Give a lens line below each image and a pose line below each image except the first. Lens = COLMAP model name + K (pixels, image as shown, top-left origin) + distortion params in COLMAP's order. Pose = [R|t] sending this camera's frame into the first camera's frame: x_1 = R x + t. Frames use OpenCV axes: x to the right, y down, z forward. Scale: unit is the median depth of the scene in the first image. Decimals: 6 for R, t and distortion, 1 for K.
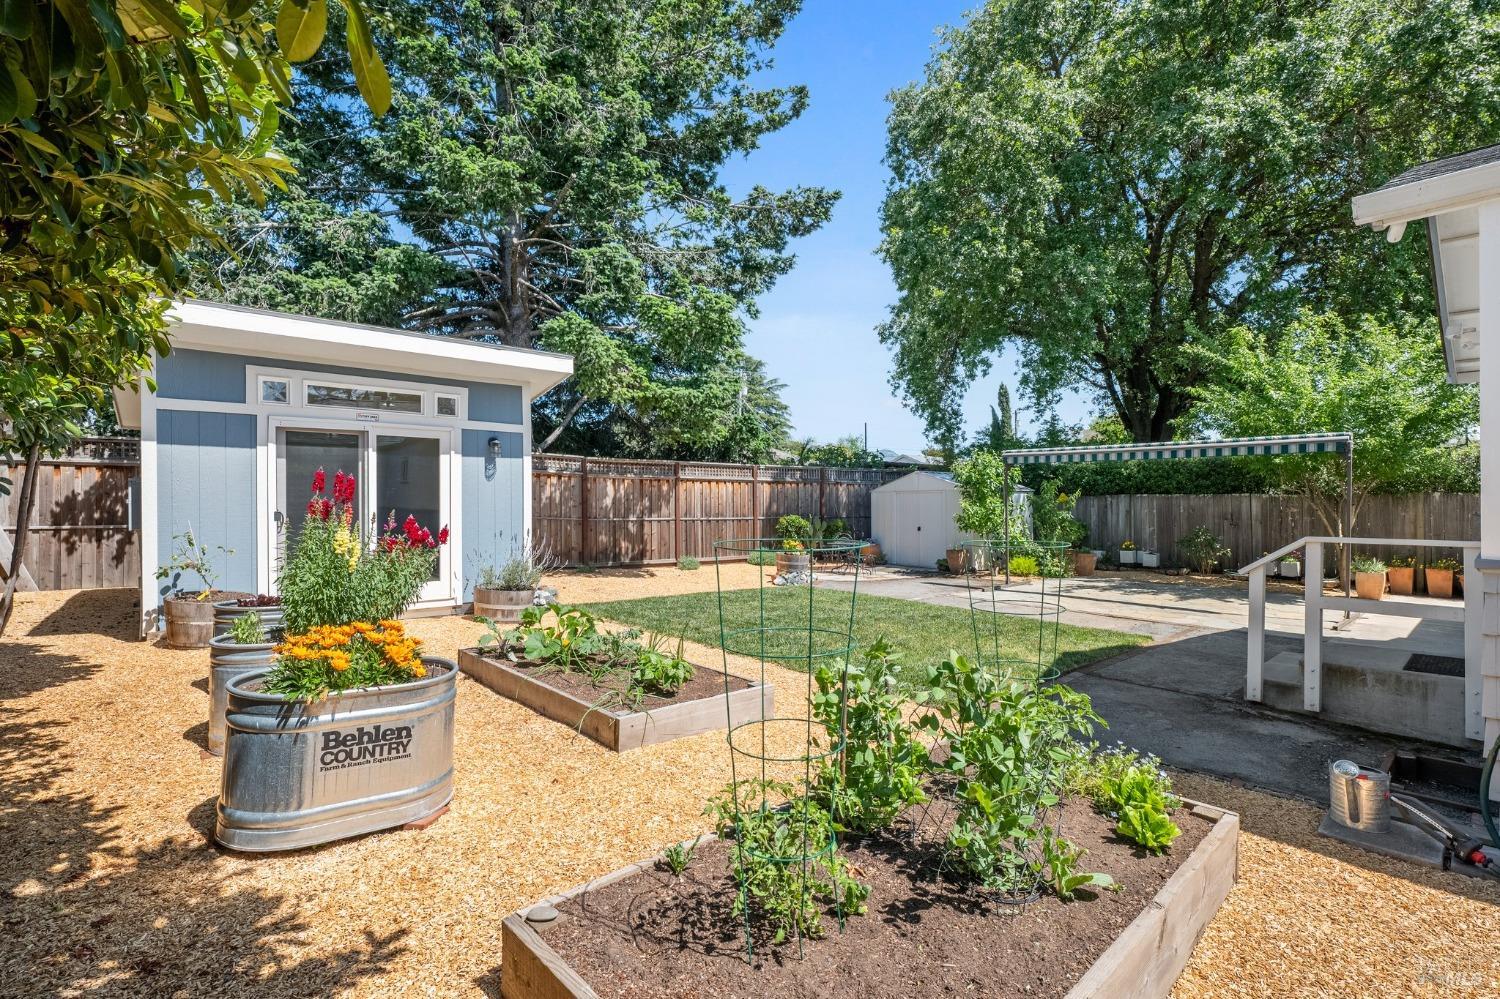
lens RADIAL K [[685.6, 0, 741.8], [0, 685.6, 507.4], [0, 0, 1]] dist [0.004861, -0.002552]
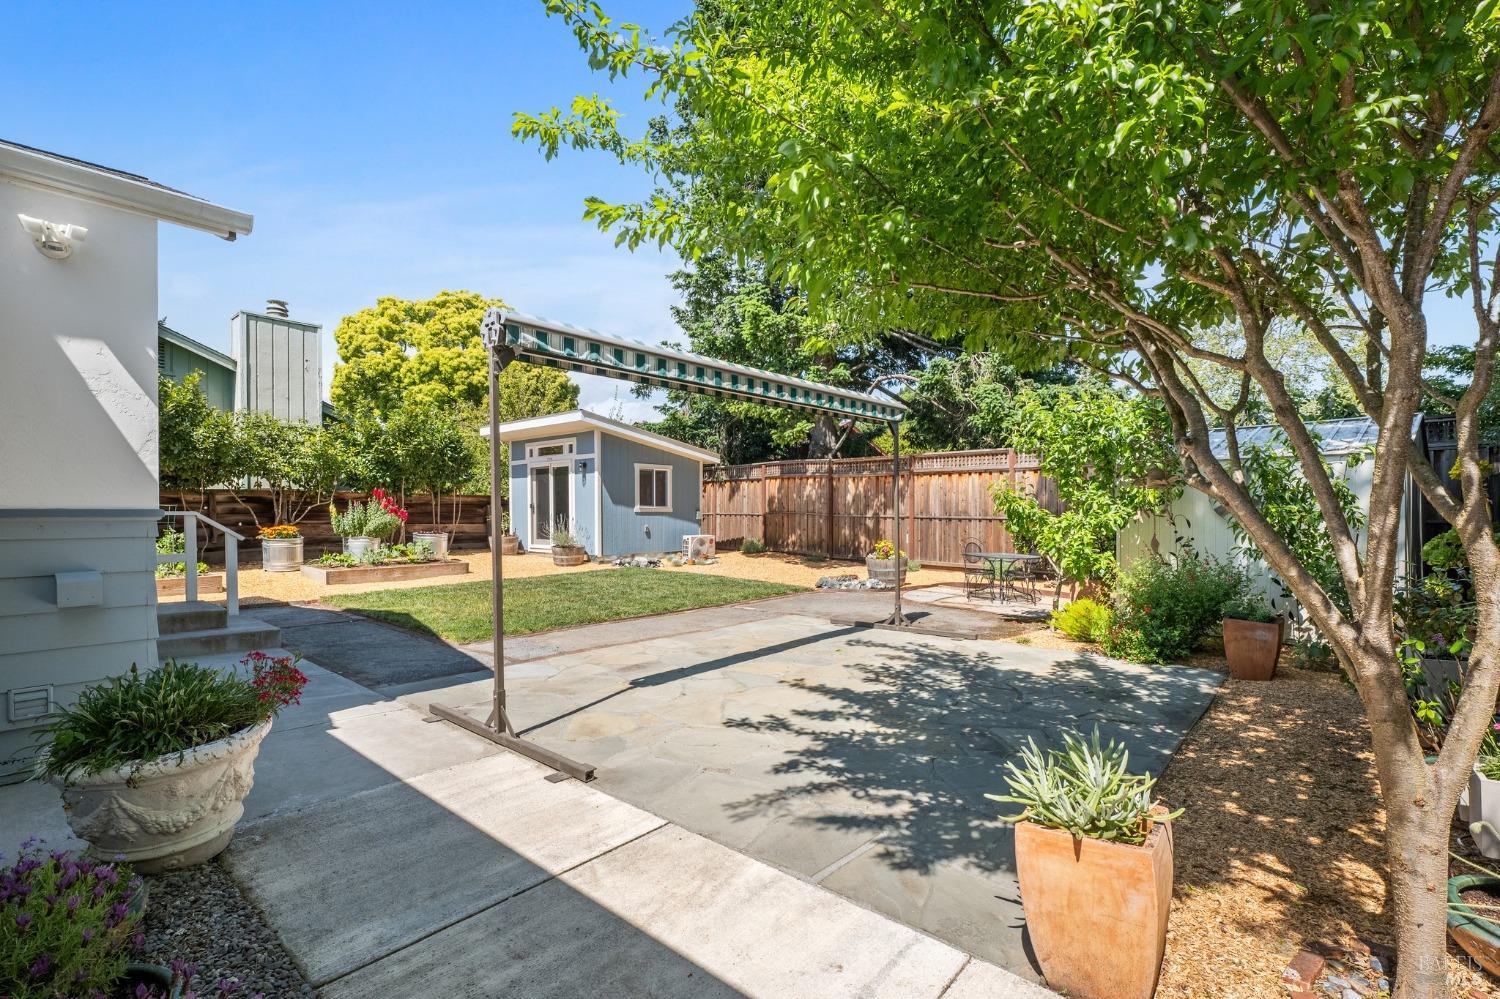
lens RADIAL K [[685.6, 0, 752.9], [0, 685.6, 505.5], [0, 0, 1]] dist [0.004861, -0.002552]
pose [[0.137729, -0.002566, -0.990467, 1.263676], [-0.005351, 0.999980, -0.003335, 0.010874], [0.990455, 0.005759, 0.137713, 1.041136]]
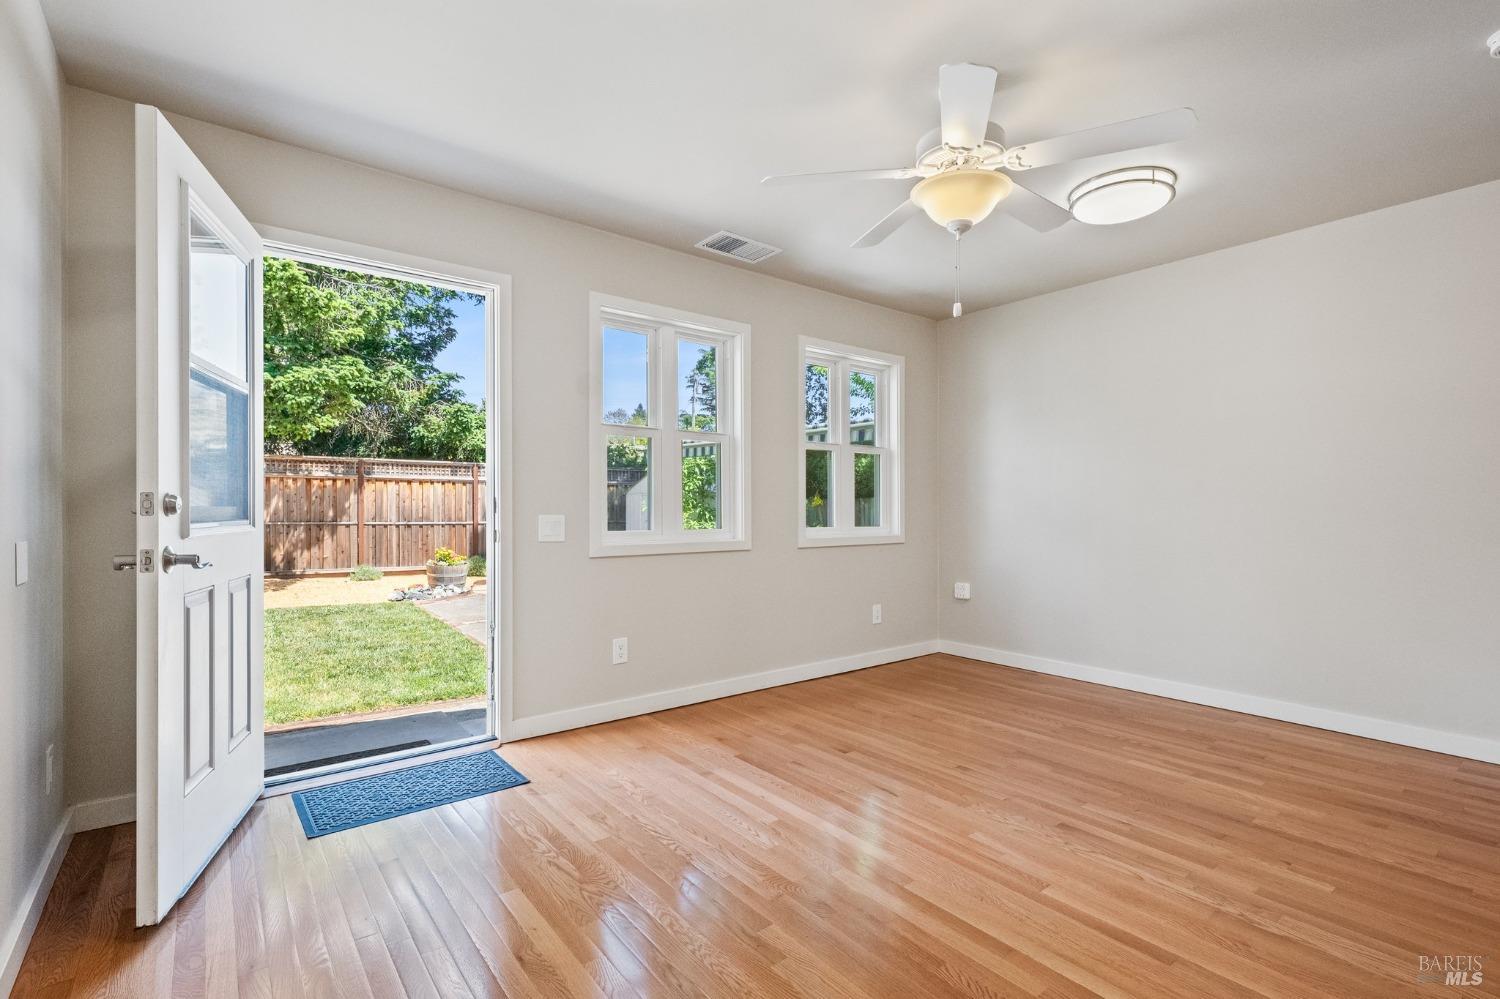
lens RADIAL K [[685.6, 0, 747.2], [0, 685.6, 509.0], [0, 0, 1]] dist [0.004861, -0.002552]
pose [[0.999126, 0.003834, -0.041623, 0.705118], [-0.004085, 0.999974, -0.005946, 0.002038], [0.041599, 0.006111, 0.999116, 0.201935]]
